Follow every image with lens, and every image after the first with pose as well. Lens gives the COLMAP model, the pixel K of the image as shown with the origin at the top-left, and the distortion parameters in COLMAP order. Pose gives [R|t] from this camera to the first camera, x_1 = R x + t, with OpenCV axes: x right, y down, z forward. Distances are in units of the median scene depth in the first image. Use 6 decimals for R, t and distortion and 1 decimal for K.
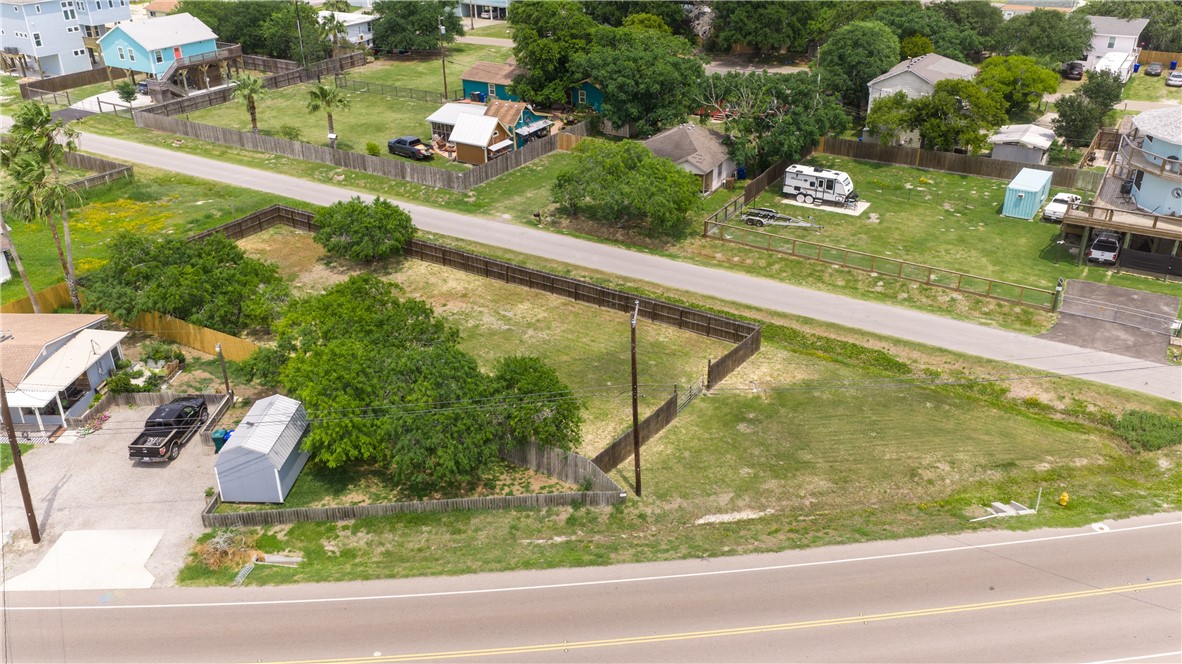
lens RADIAL K [[972.4, 0, 592.9], [0, 972.4, 329.7], [0, 0, 1]] dist [0.086790, -0.082083]
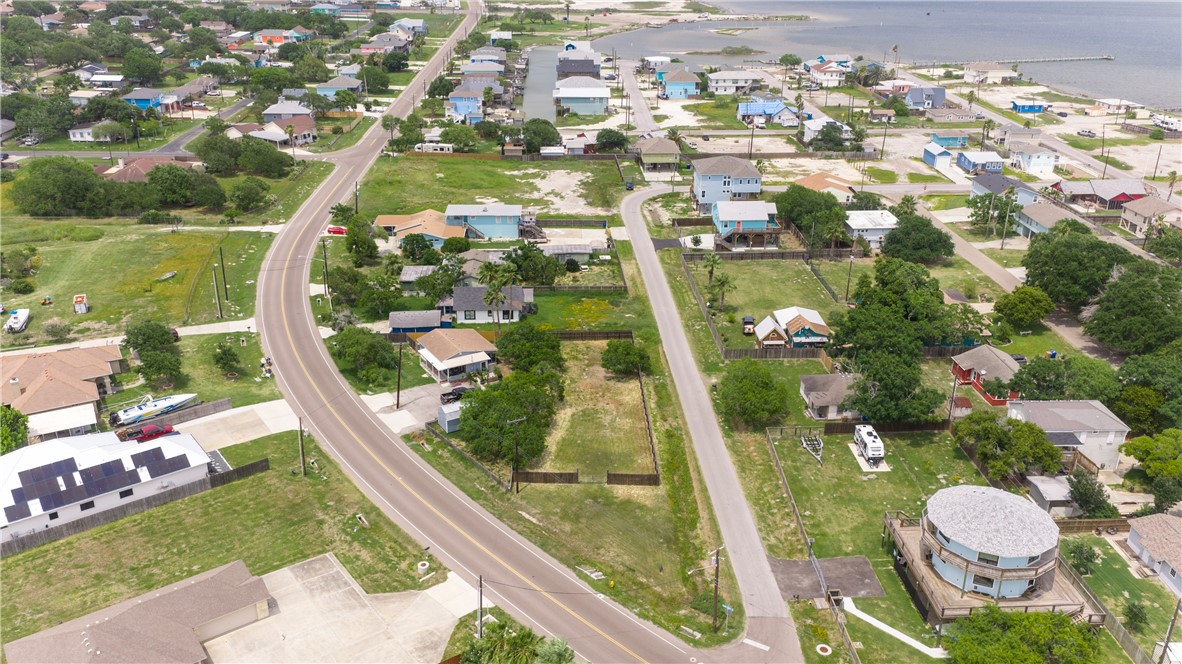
lens RADIAL K [[972.4, 0, 592.9], [0, 972.4, 329.7], [0, 0, 1]] dist [0.086790, -0.082083]
pose [[0.573192, 0.347200, -0.742229, 1.361450], [-0.387116, 0.913080, 0.128168, -0.440386], [0.722214, 0.213863, 0.657776, -0.417702]]
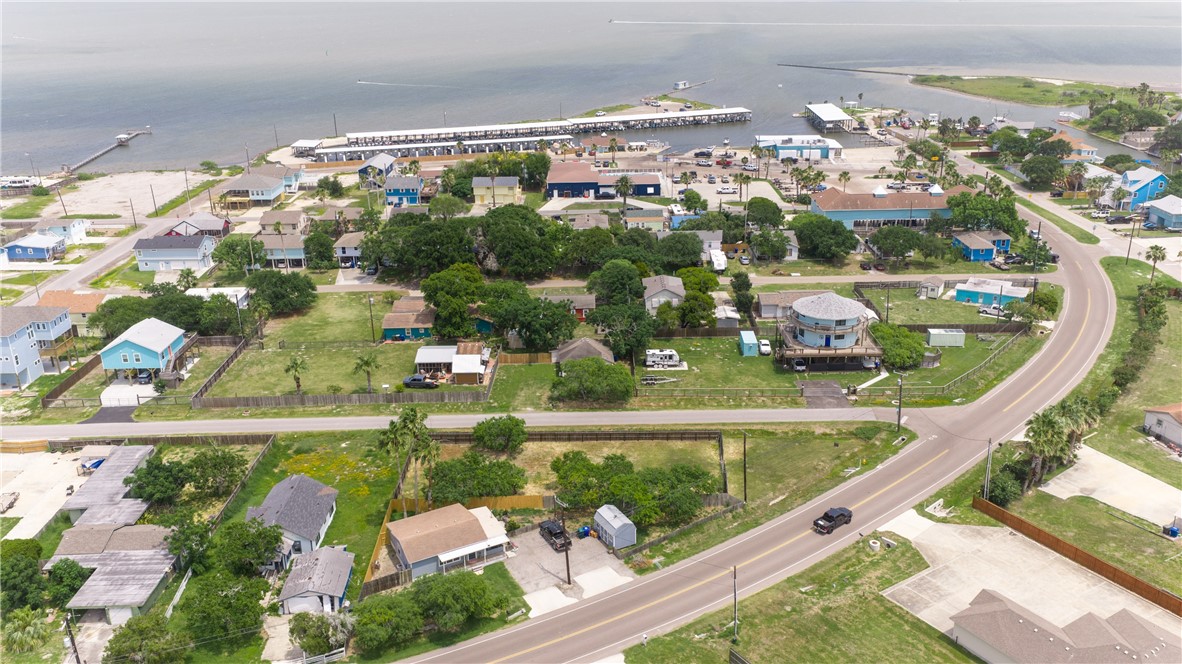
lens RADIAL K [[972.4, 0, 592.9], [0, 972.4, 329.7], [0, 0, 1]] dist [0.086790, -0.082083]
pose [[0.850013, -0.185810, 0.492902, -1.108457], [0.243343, 0.968403, -0.054586, -0.171591], [-0.467185, 0.166343, 0.868371, -0.846337]]
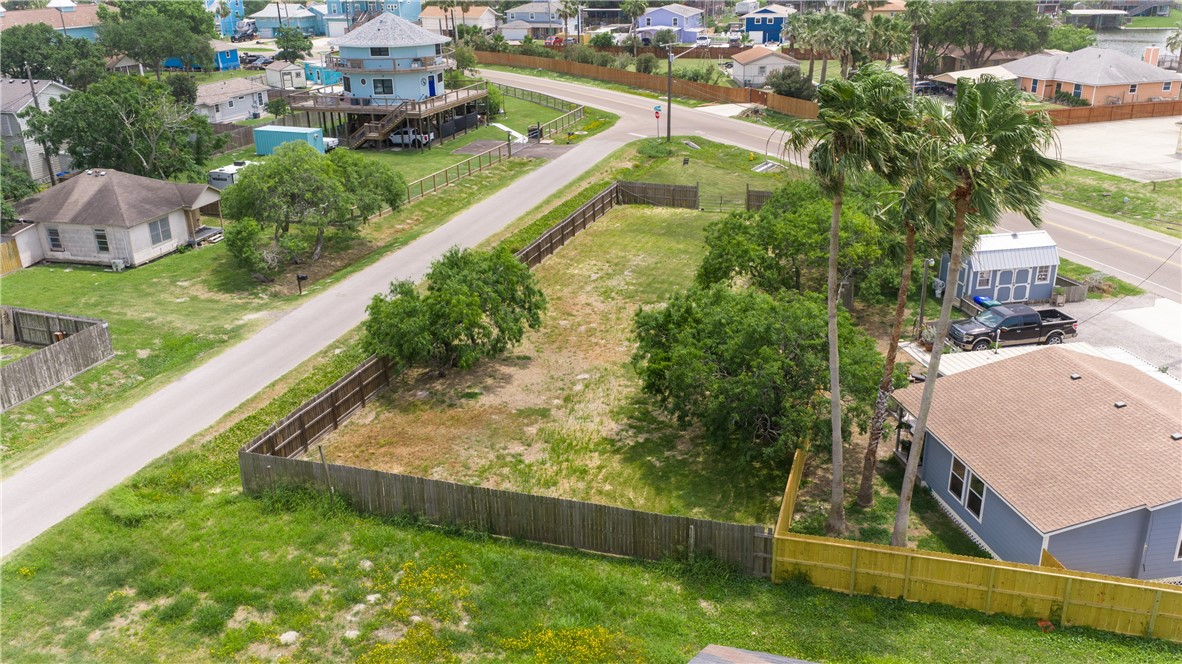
lens RADIAL K [[972.4, 0, 592.9], [0, 972.4, 329.7], [0, 0, 1]] dist [0.086790, -0.082083]
pose [[-0.241775, -0.335608, 0.910446, -0.919049], [0.457457, 0.788045, 0.411969, -0.346923], [-0.855733, 0.516093, -0.037003, 1.096818]]
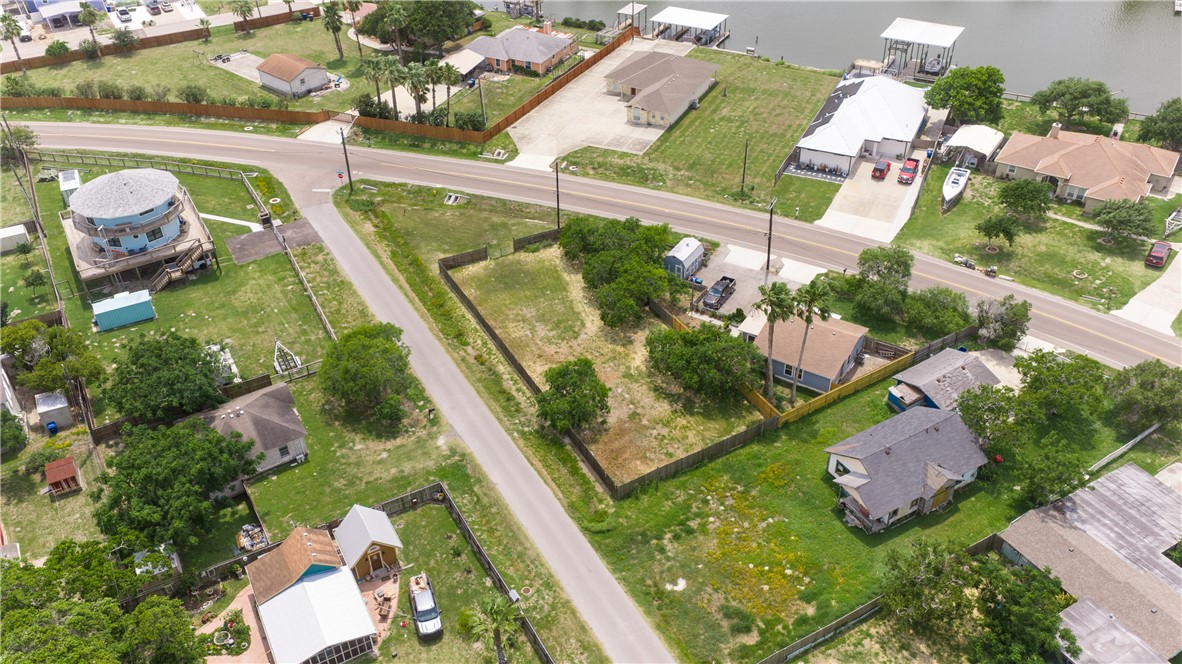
lens RADIAL K [[972.4, 0, 592.9], [0, 972.4, 329.7], [0, 0, 1]] dist [0.086790, -0.082083]
pose [[-0.879705, -0.257287, 0.399904, -0.869265], [0.245632, 0.474226, 0.845443, -1.431563], [-0.407167, 0.841970, -0.353981, 1.587620]]
